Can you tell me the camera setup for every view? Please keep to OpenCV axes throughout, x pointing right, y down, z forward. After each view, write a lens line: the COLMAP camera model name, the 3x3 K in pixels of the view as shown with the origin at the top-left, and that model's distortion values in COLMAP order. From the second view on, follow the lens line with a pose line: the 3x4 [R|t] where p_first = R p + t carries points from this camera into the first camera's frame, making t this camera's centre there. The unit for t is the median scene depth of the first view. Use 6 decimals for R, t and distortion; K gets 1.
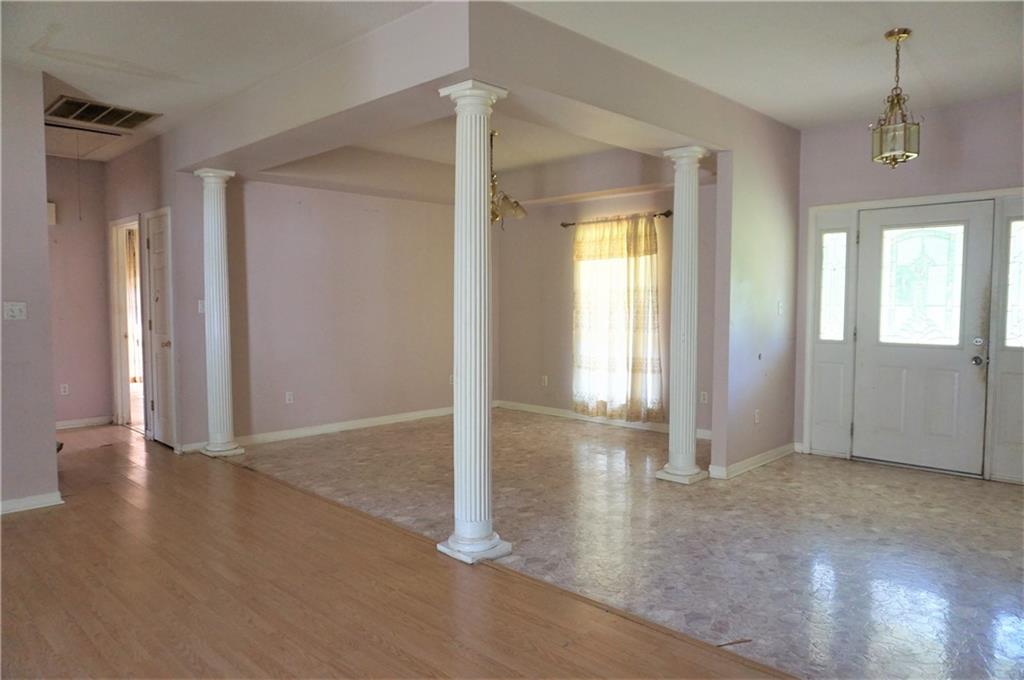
lens RADIAL K [[689.8, 0, 505.5], [0, 689.8, 341.7], [0, 0, 1]] dist [-0.007043, 0.009314]
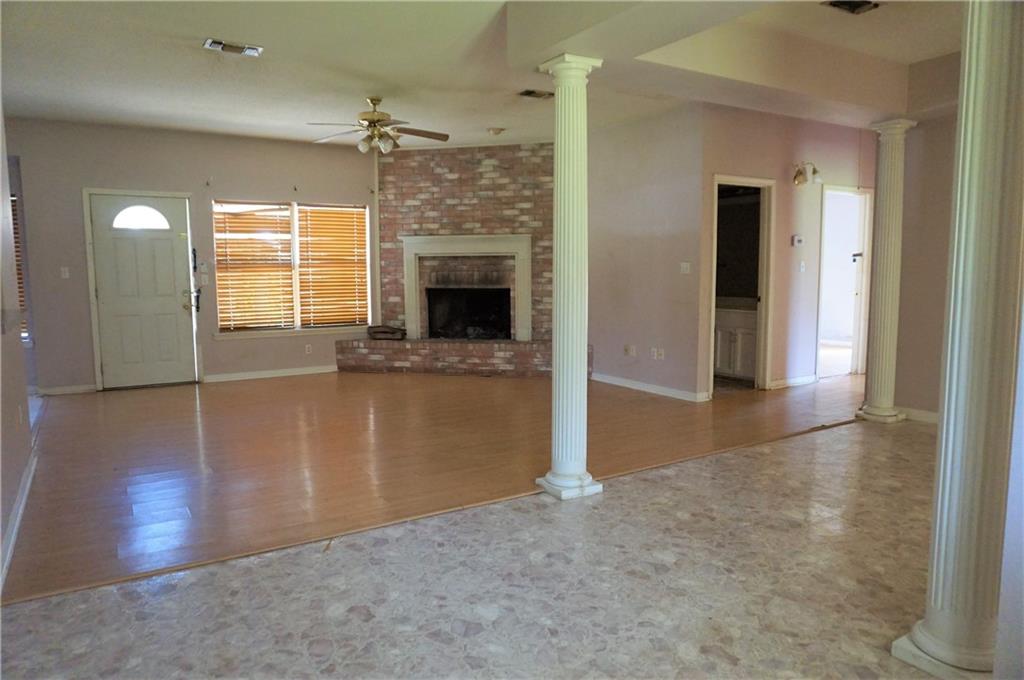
lens RADIAL K [[689.8, 0, 507.7], [0, 689.8, 340.4], [0, 0, 1]] dist [-0.007043, 0.009314]
pose [[-0.255433, 0.102788, -0.961347, 0.919015], [-0.047506, 0.991797, 0.118666, -0.049346], [0.965659, 0.075981, -0.248455, 1.056645]]
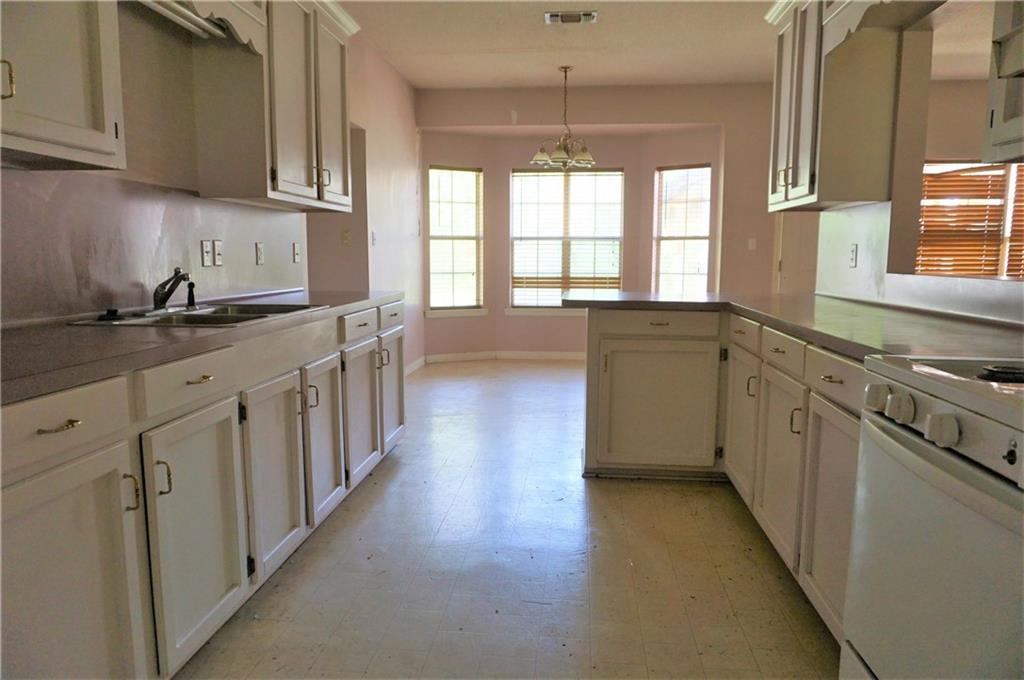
lens RADIAL K [[689.8, 0, 510.3], [0, 689.8, 341.7], [0, 0, 1]] dist [-0.007043, 0.009314]
pose [[-0.784897, 0.077250, -0.614791, 1.031631], [-0.035614, 0.984933, 0.169227, 0.010121], [0.618602, 0.154721, -0.770320, 0.494193]]
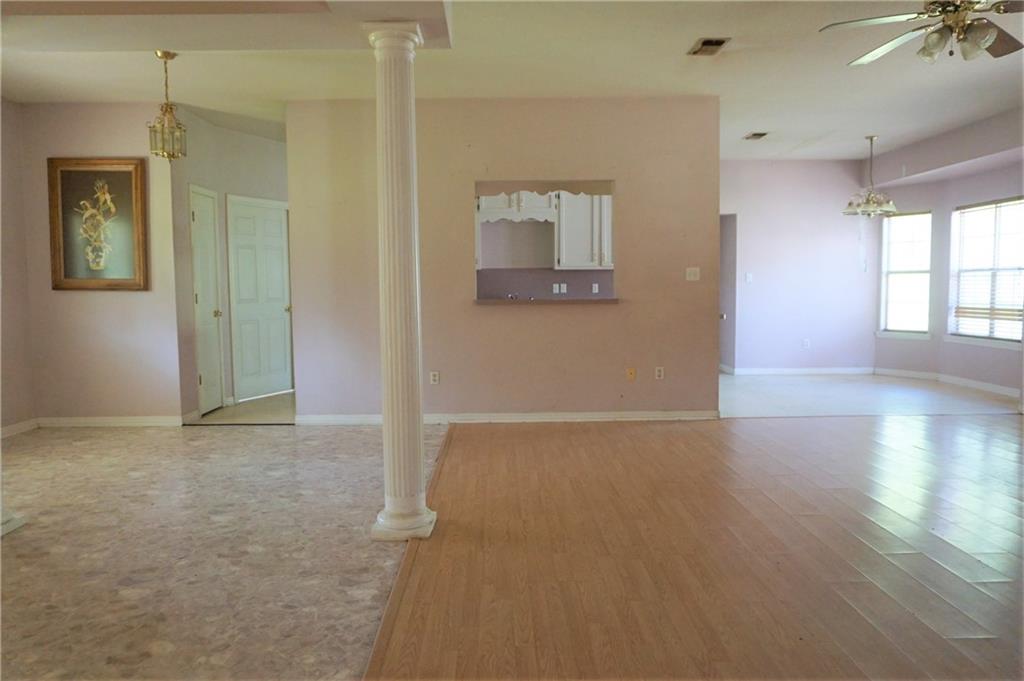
lens RADIAL K [[689.8, 0, 507.5], [0, 689.8, 338.3], [0, 0, 1]] dist [-0.007043, 0.009314]
pose [[-0.703364, -0.047979, 0.709209, -0.727755], [0.048819, 0.992103, 0.115534, -0.052155], [-0.709151, 0.115885, -0.695467, 1.390237]]
